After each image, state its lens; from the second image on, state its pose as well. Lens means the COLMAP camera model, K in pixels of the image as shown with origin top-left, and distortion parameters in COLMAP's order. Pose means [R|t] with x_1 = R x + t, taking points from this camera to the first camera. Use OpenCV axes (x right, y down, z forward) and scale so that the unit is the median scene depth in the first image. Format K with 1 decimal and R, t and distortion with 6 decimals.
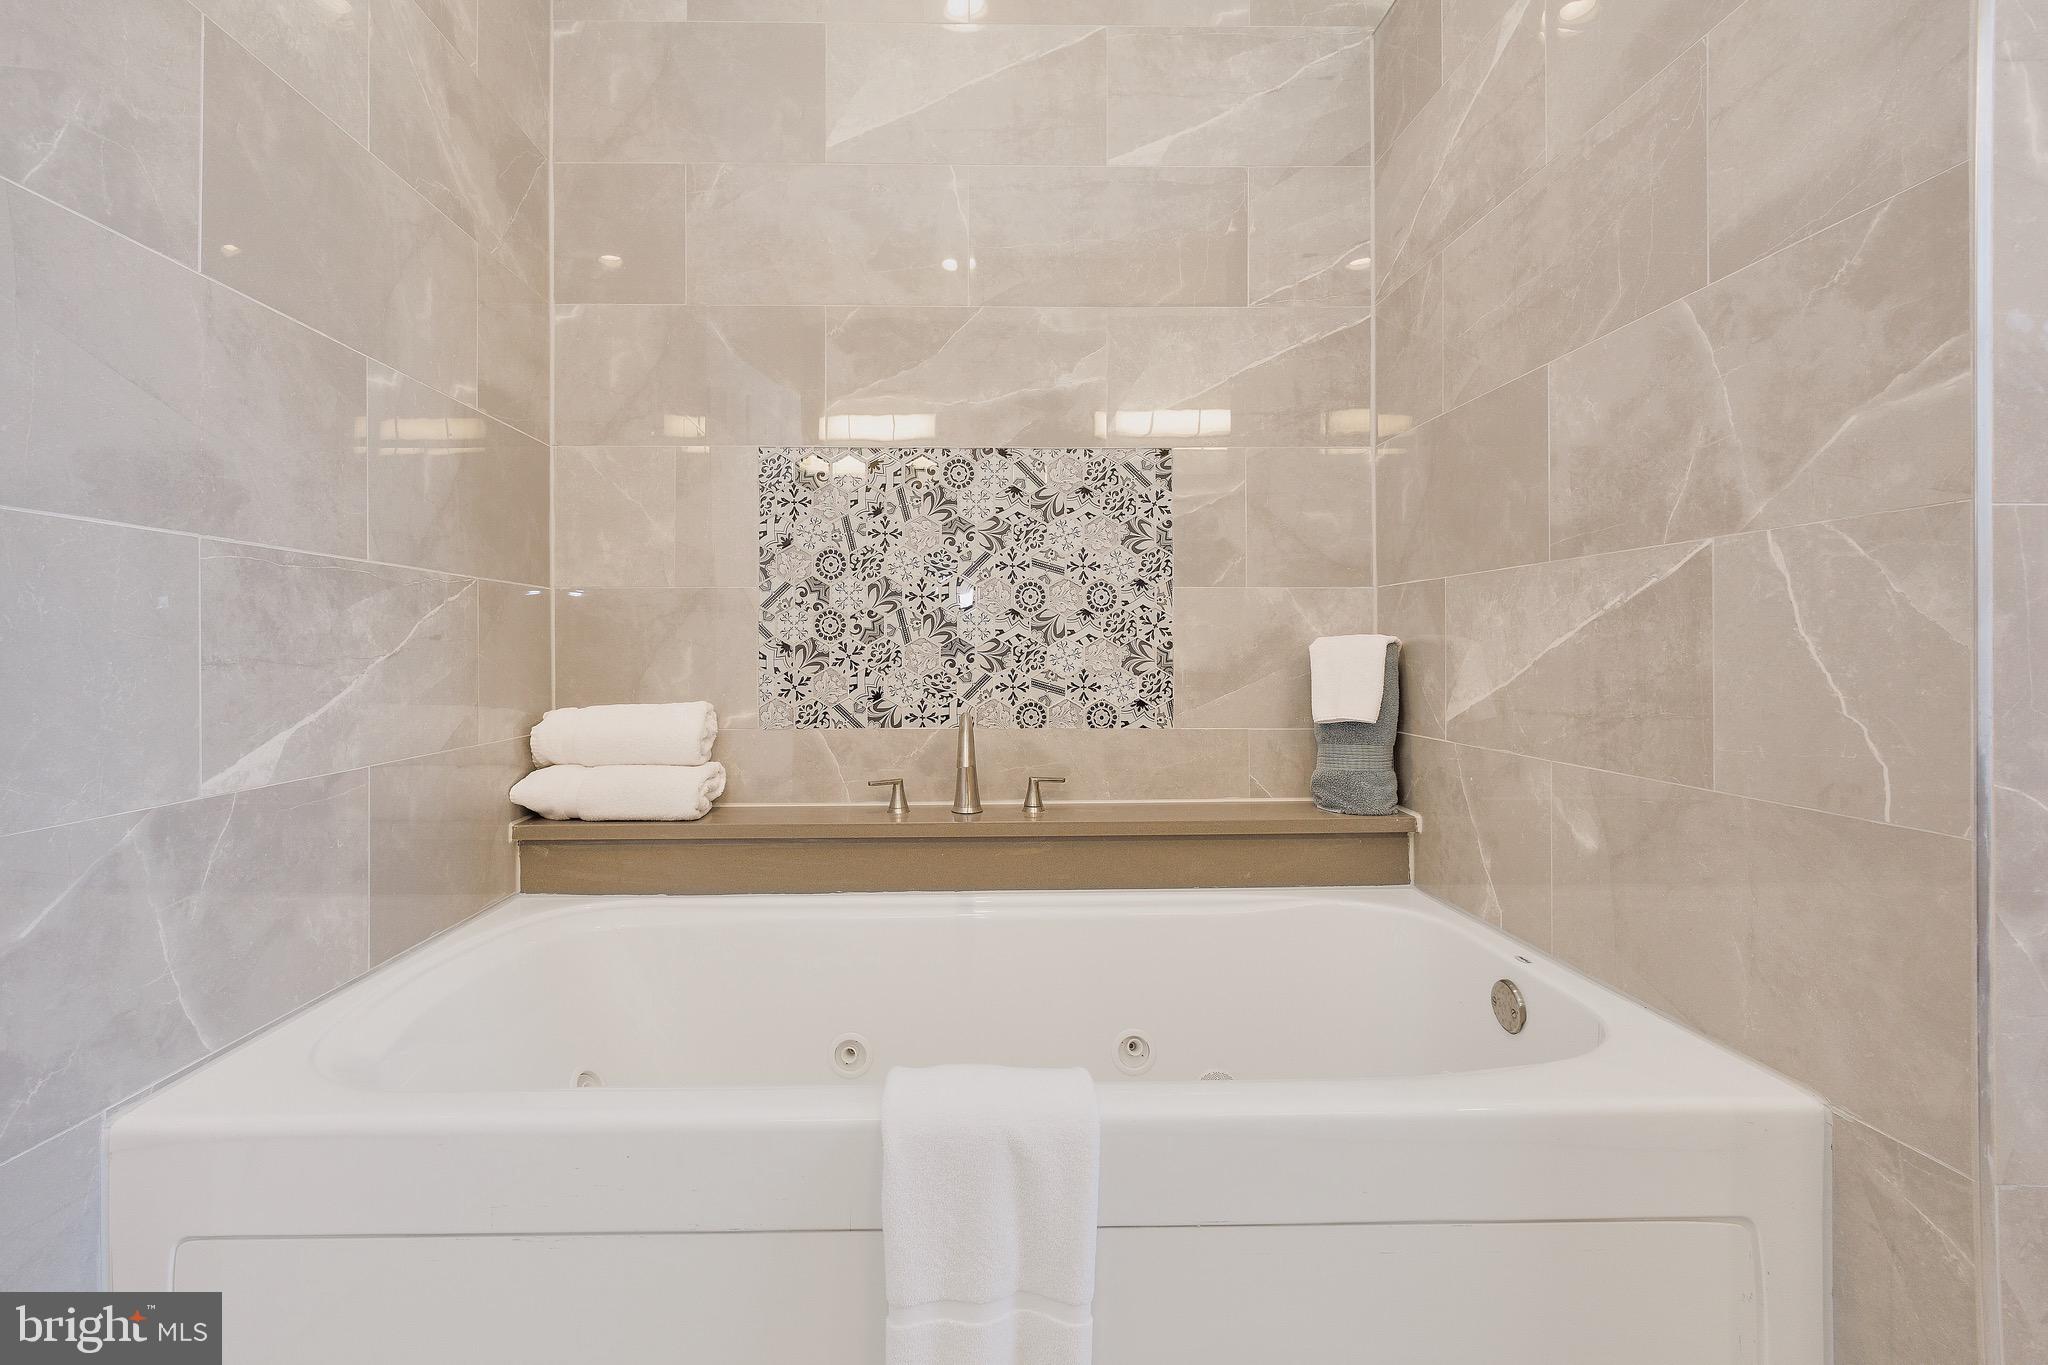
lens RADIAL K [[939.7, 0, 1018.4], [0, 939.7, 648.7], [0, 0, 1]] dist [0.005218, 0.000389]
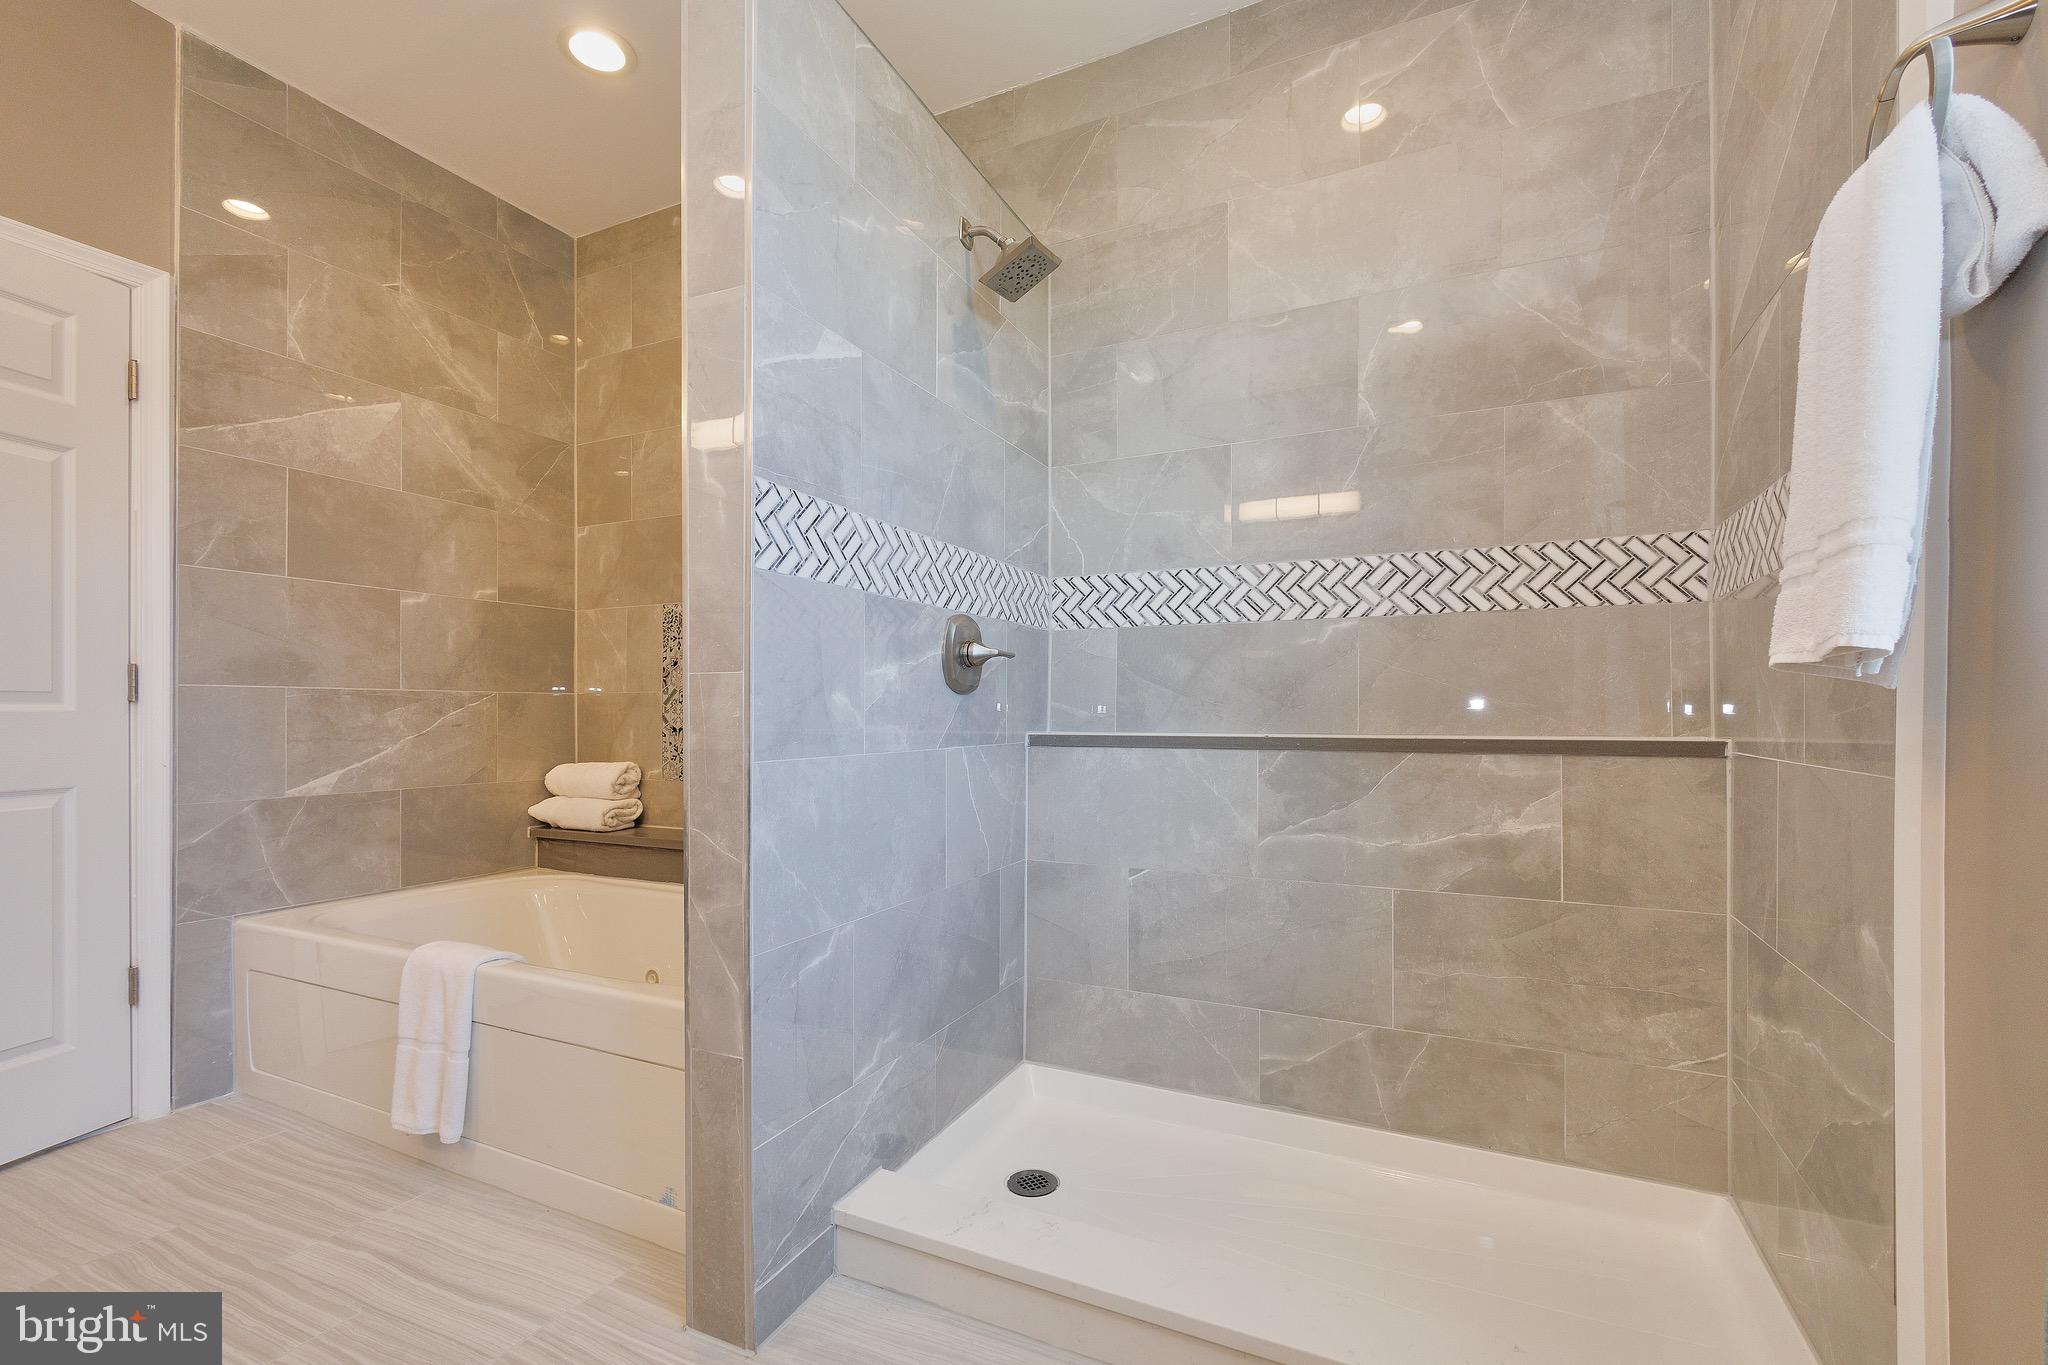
lens RADIAL K [[910.6, 0, 1021.9], [0, 910.6, 714.8], [0, 0, 1]] dist [-0.000604, -0.000044]
pose [[0.892482, 0.003529, -0.451069, 1.336070], [-0.002291, 0.999992, 0.003290, -0.044808], [0.451076, -0.001903, 0.892483, -0.155331]]
